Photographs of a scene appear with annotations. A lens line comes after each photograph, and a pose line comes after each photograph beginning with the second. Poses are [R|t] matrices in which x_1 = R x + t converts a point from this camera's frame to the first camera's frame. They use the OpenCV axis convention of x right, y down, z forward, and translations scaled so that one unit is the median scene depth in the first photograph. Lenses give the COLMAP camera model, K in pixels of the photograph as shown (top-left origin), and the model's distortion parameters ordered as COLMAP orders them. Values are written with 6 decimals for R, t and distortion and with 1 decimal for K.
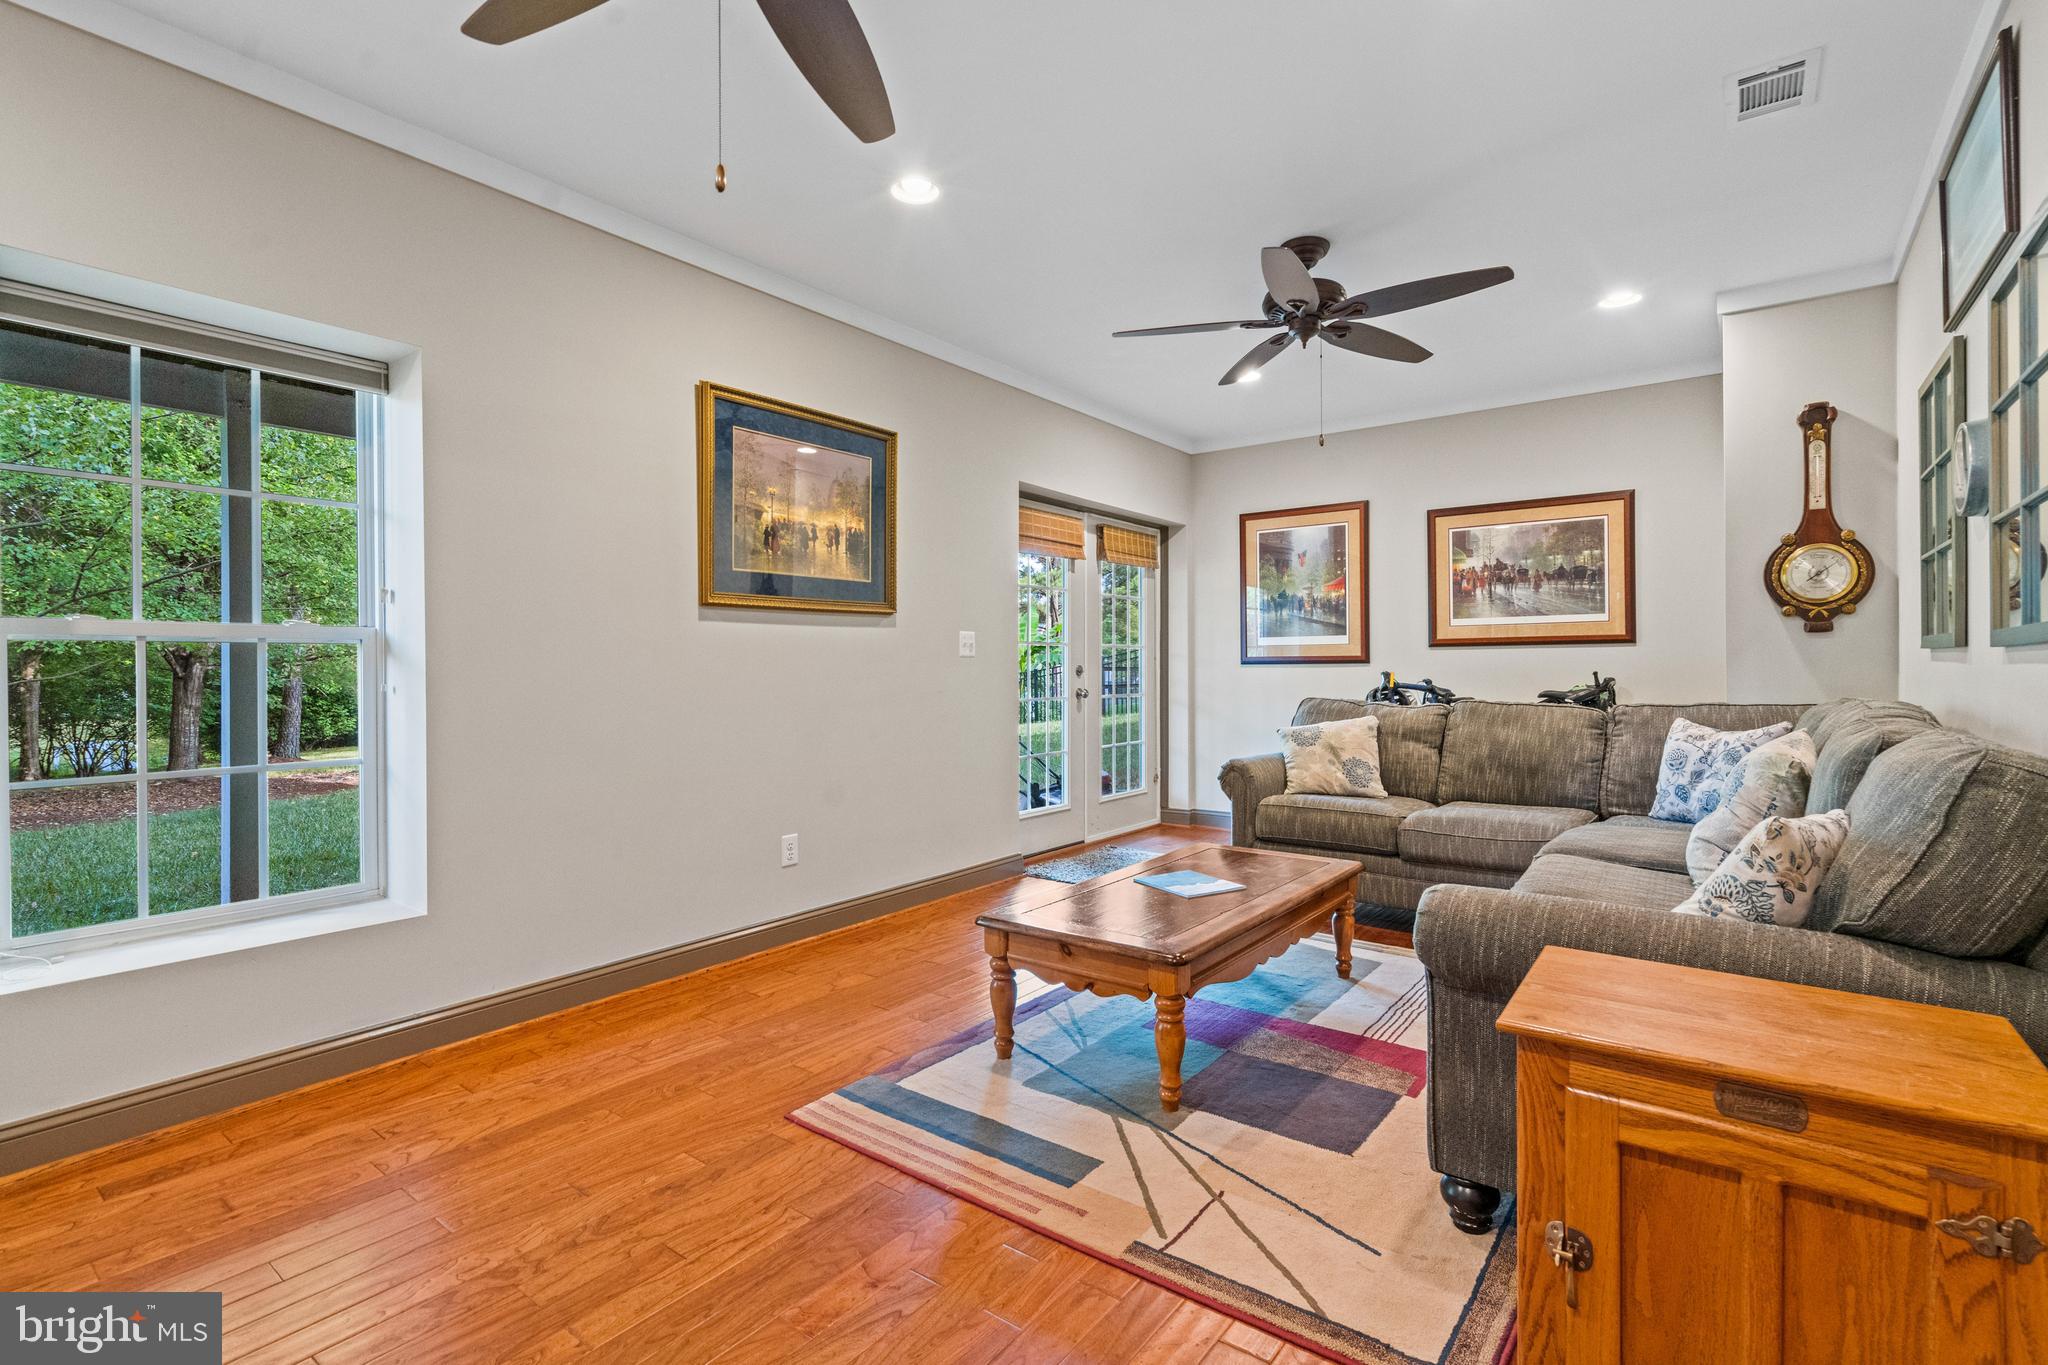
lens RADIAL K [[942.9, 0, 1022.3], [0, 942.9, 669.2], [0, 0, 1]] dist [-0.005307, 0.000657]
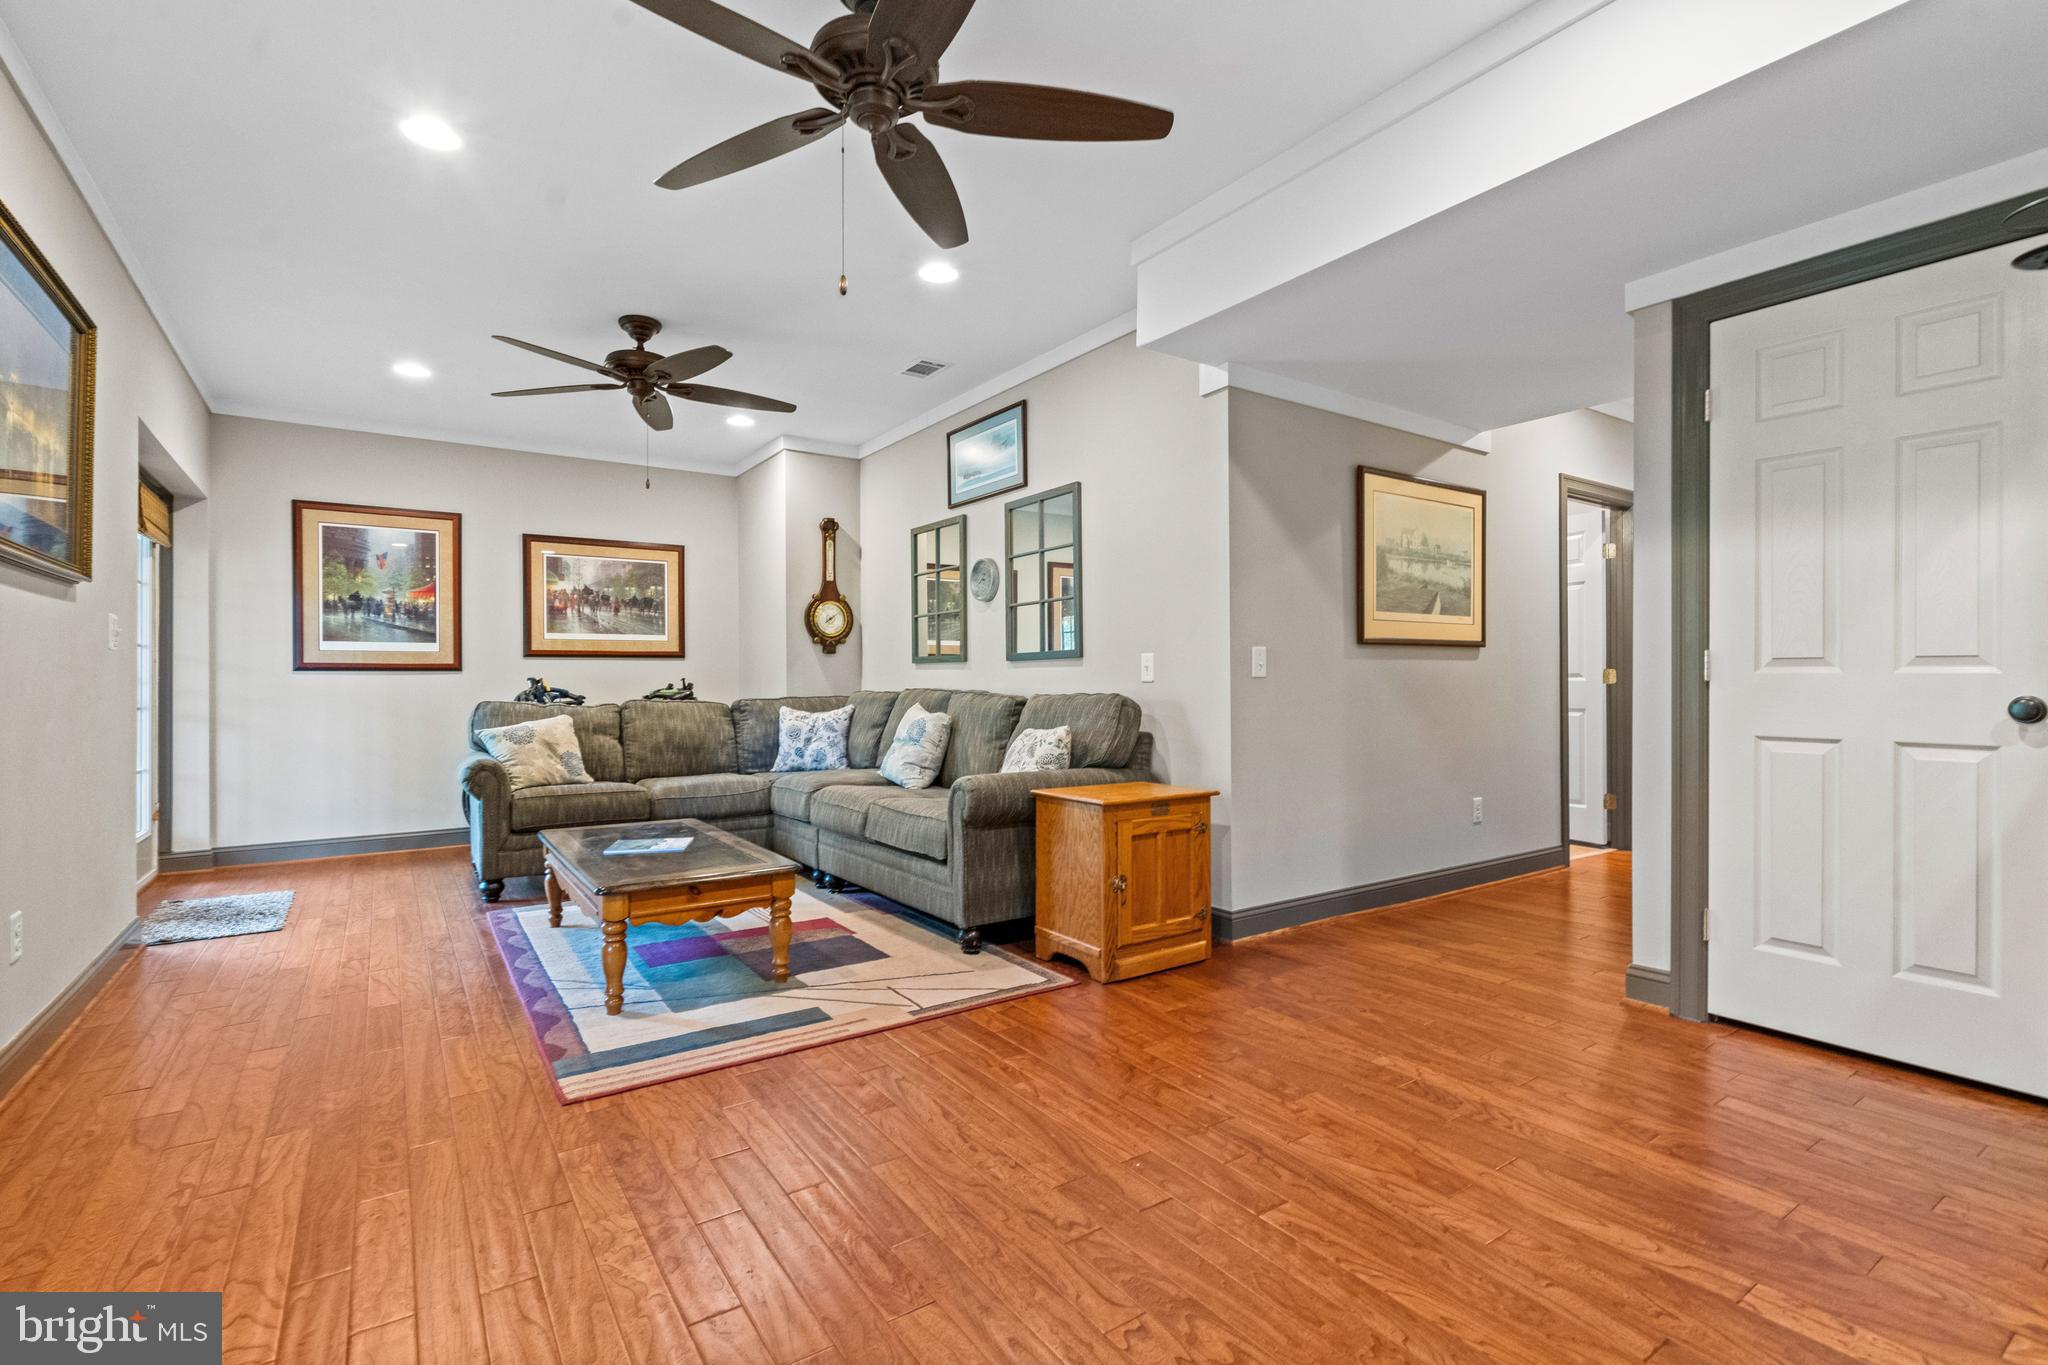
lens RADIAL K [[942.9, 0, 1022.3], [0, 942.9, 669.2], [0, 0, 1]] dist [-0.005307, 0.000657]
pose [[0.315394, 0.018546, 0.948780, -0.630816], [0.005138, 0.999761, -0.021250, 0.025451], [-0.948947, 0.011577, 0.315223, 0.136944]]
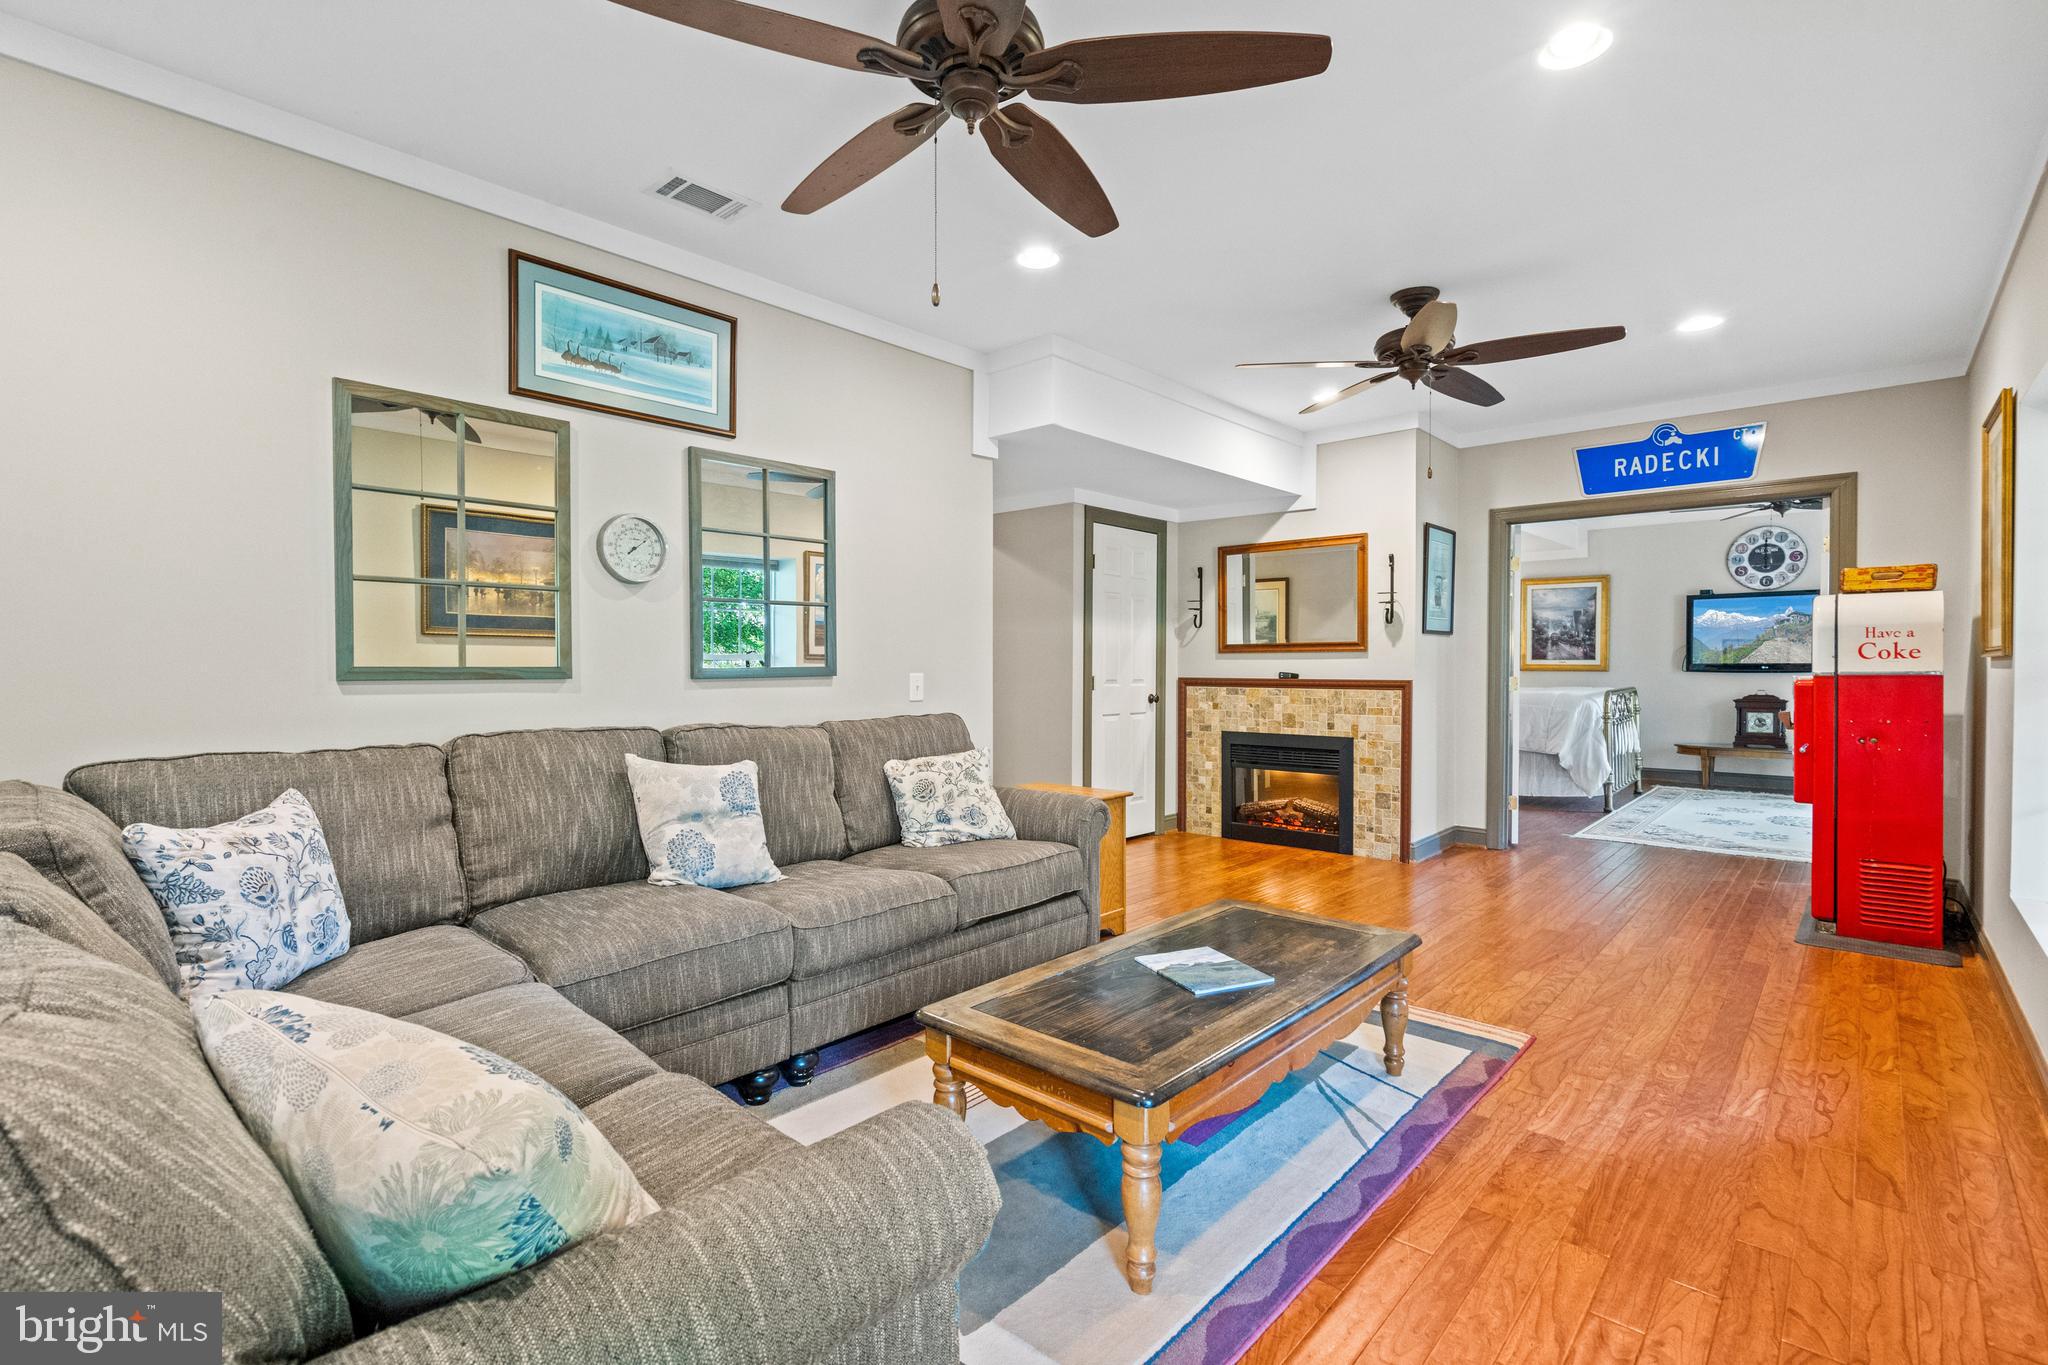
lens RADIAL K [[942.9, 0, 1022.3], [0, 942.9, 669.2], [0, 0, 1]] dist [-0.005307, 0.000657]
pose [[-0.996351, 0.022098, 0.082441, 0.188900], [0.022185, 0.999754, 0.000142, -0.013091], [-0.082417, 0.001970, -0.996596, 1.382578]]
